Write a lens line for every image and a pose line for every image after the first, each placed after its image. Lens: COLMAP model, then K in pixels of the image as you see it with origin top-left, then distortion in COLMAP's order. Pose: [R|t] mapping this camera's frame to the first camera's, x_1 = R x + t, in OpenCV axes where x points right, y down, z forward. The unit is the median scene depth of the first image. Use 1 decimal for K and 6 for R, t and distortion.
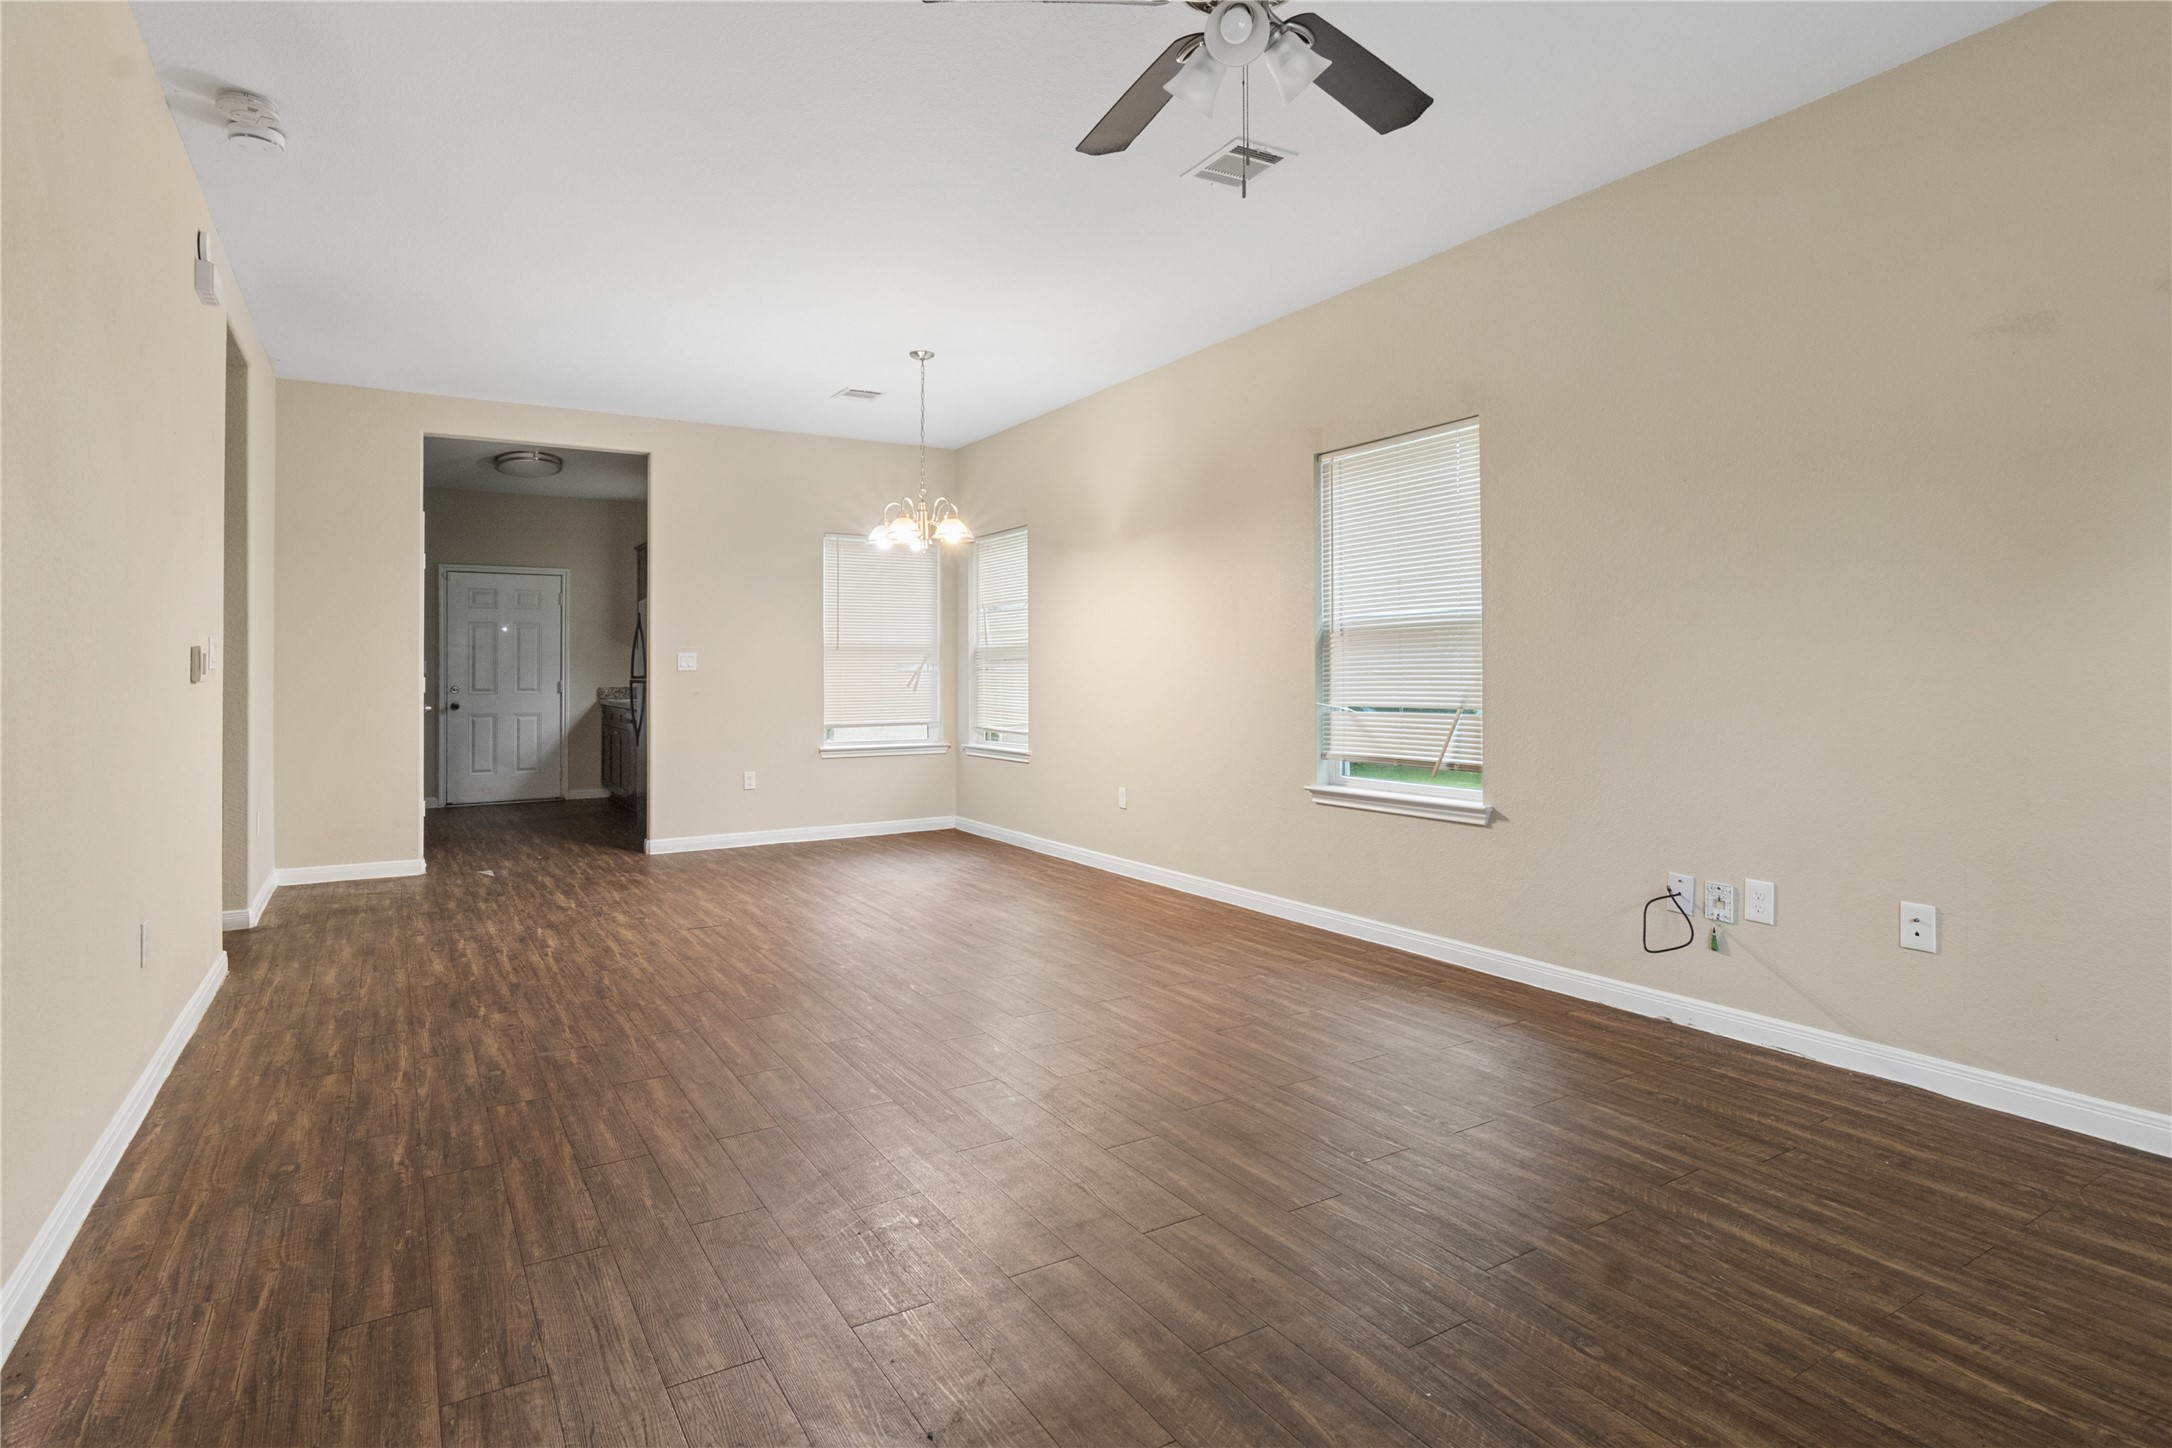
lens RADIAL K [[1125.8, 0, 1046.0], [0, 1125.8, 669.4], [0, 0, 1]] dist [-0.004024, 0.001684]
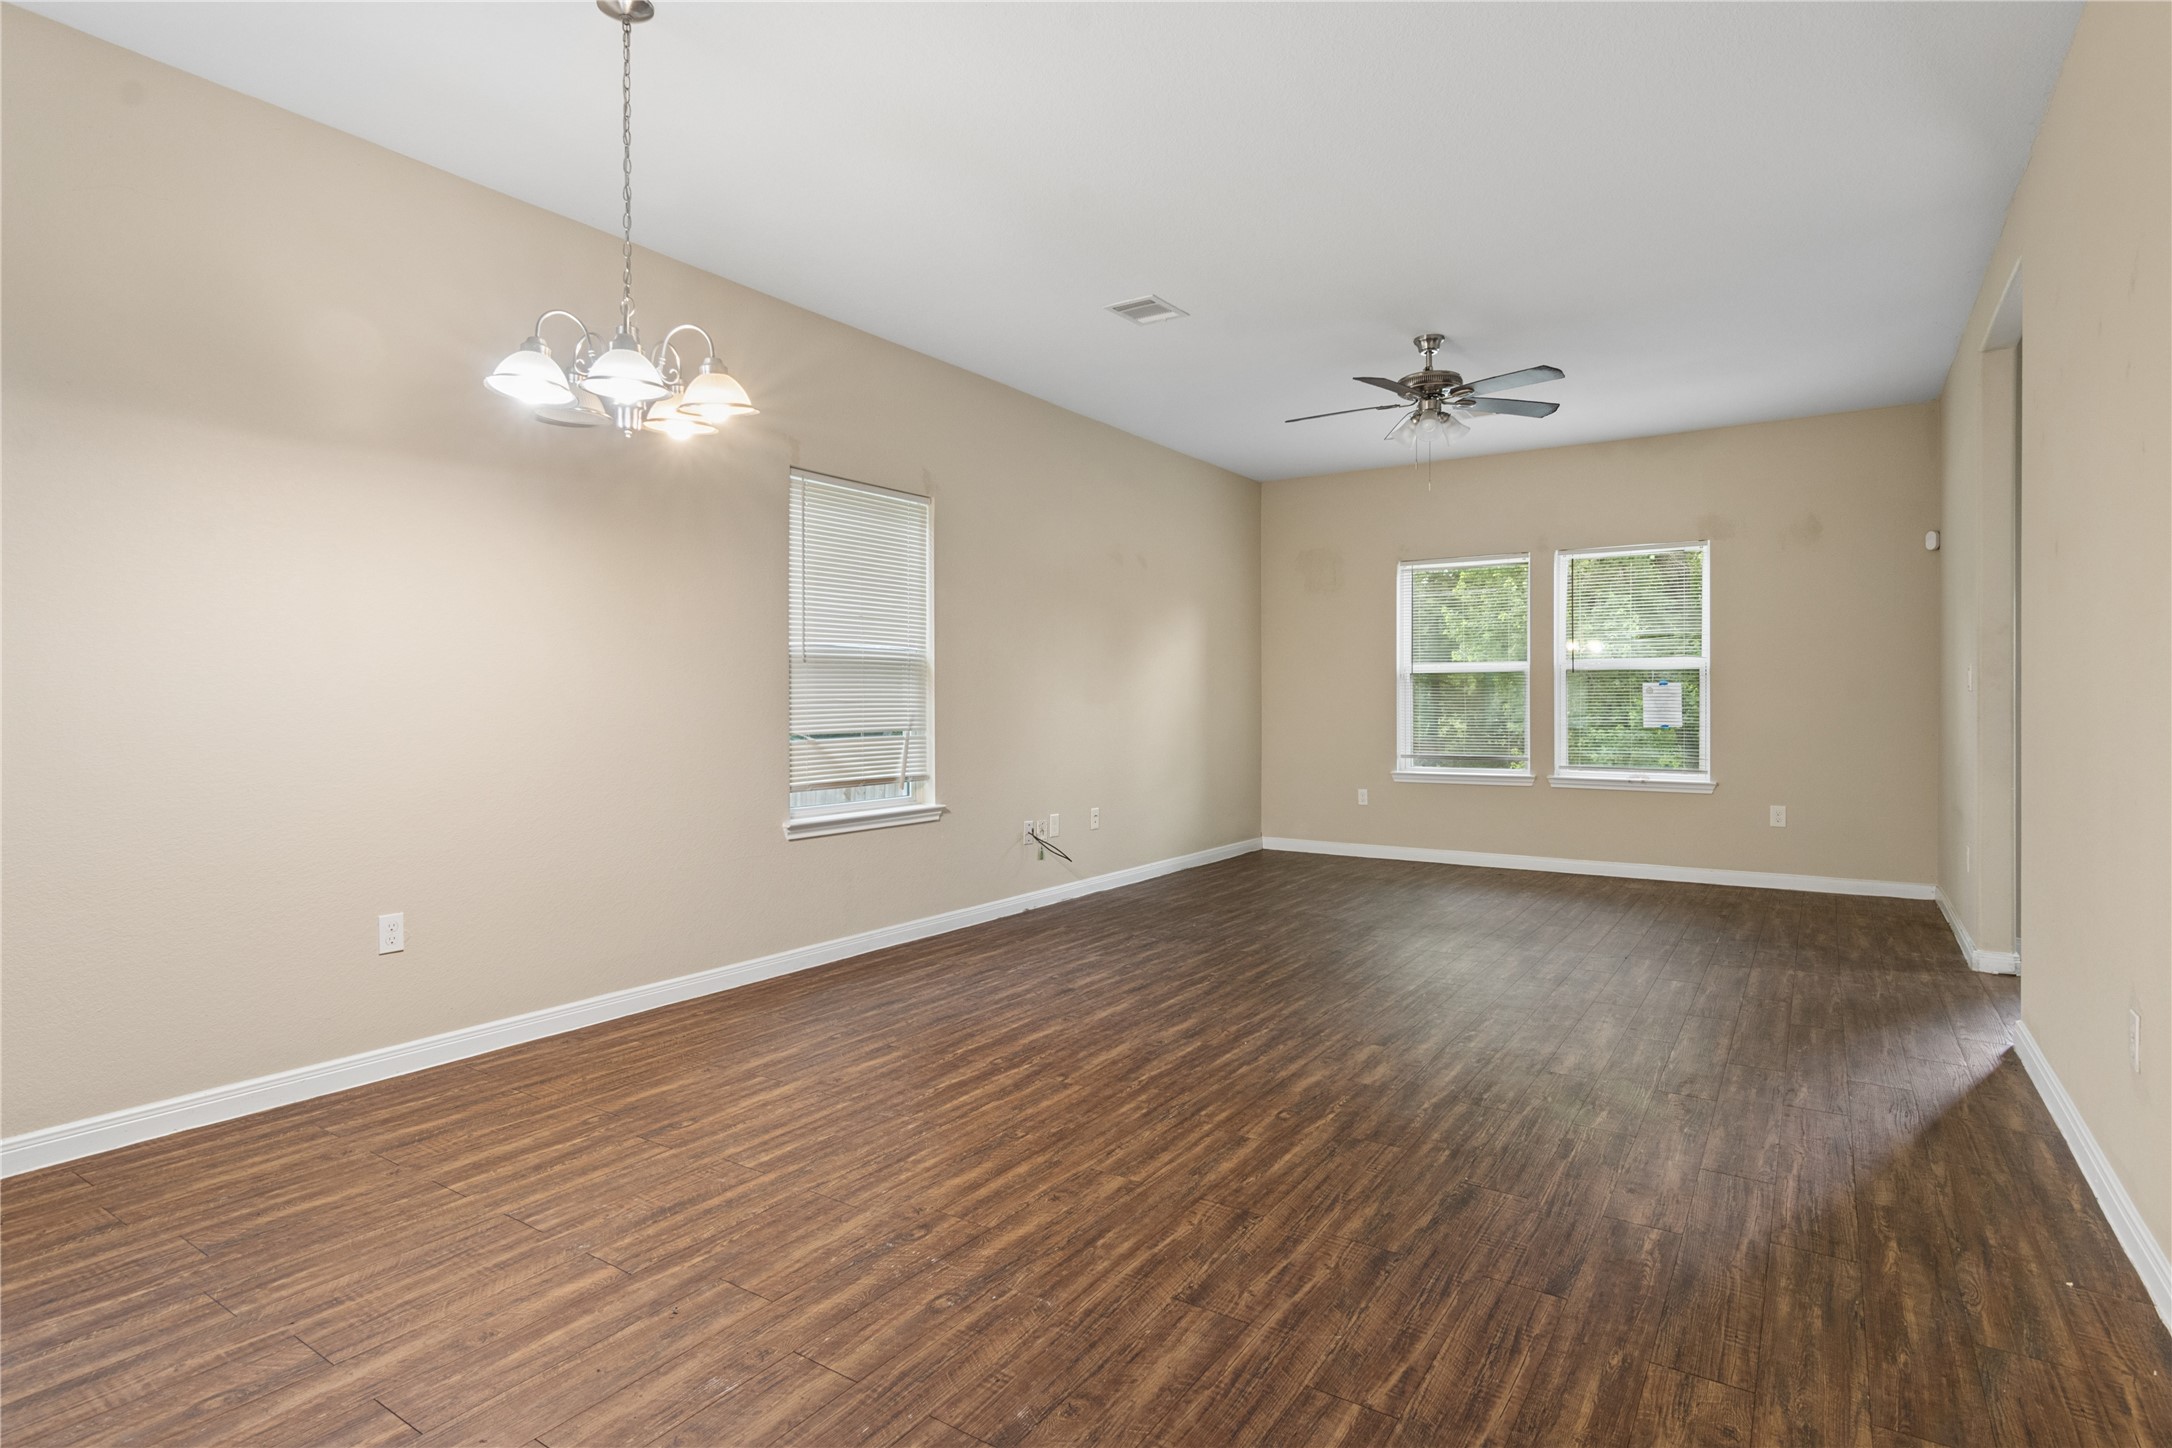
lens RADIAL K [[1125.8, 0, 1088.5], [0, 1125.8, 709.0], [0, 0, 1]] dist [-0.004024, 0.001684]
pose [[-0.447801, -0.000071, 0.894133, -1.009692], [-0.000382, 1.000000, -0.000112, 0.014298], [-0.894133, -0.000392, -0.447801, 1.713715]]
